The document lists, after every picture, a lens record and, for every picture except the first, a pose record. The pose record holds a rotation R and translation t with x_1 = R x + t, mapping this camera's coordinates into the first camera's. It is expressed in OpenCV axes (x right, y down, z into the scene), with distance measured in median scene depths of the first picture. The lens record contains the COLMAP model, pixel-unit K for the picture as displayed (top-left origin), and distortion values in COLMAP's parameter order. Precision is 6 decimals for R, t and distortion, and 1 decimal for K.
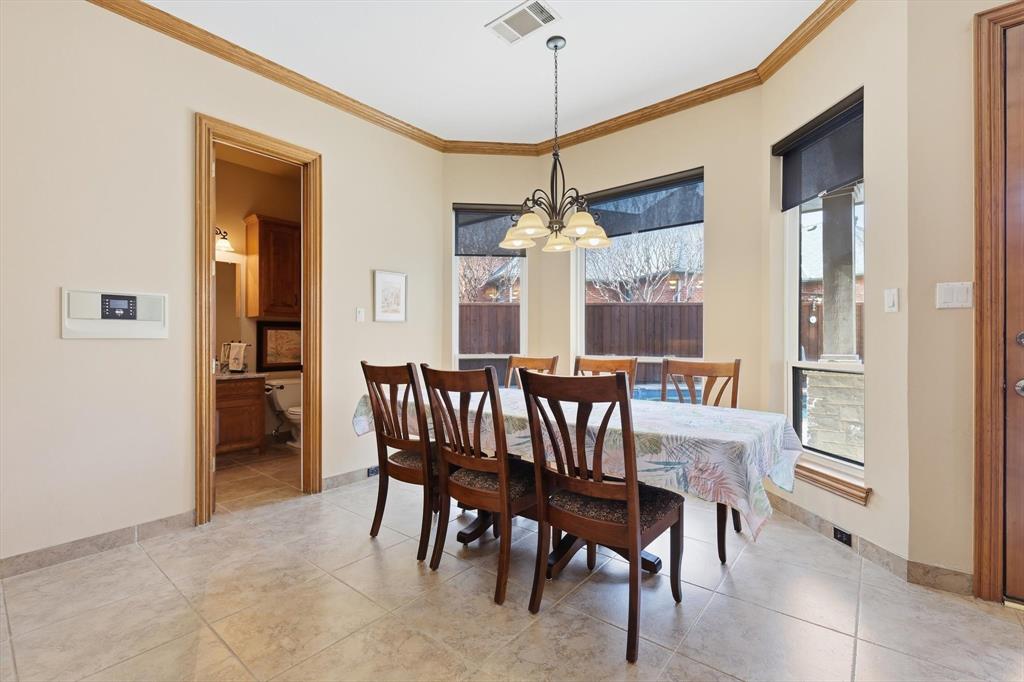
lens RADIAL K [[448.0, 0, 512.9], [0, 448.0, 343.3], [0, 0, 1]] dist [0.003850, -0.000402]
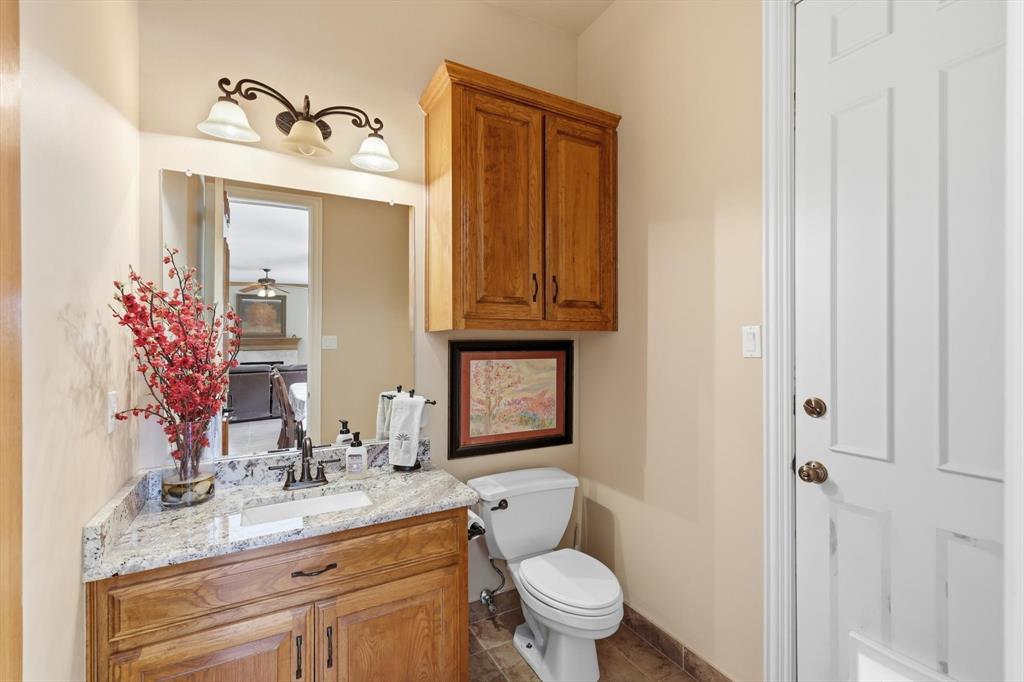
lens RADIAL K [[448.0, 0, 512.9], [0, 448.0, 343.3], [0, 0, 1]] dist [0.003850, -0.000402]
pose [[0.928409, -0.004669, -0.371530, -0.366503], [0.003417, 0.999986, -0.004026, -0.045861], [0.371543, 0.002468, 0.928412, 0.646355]]
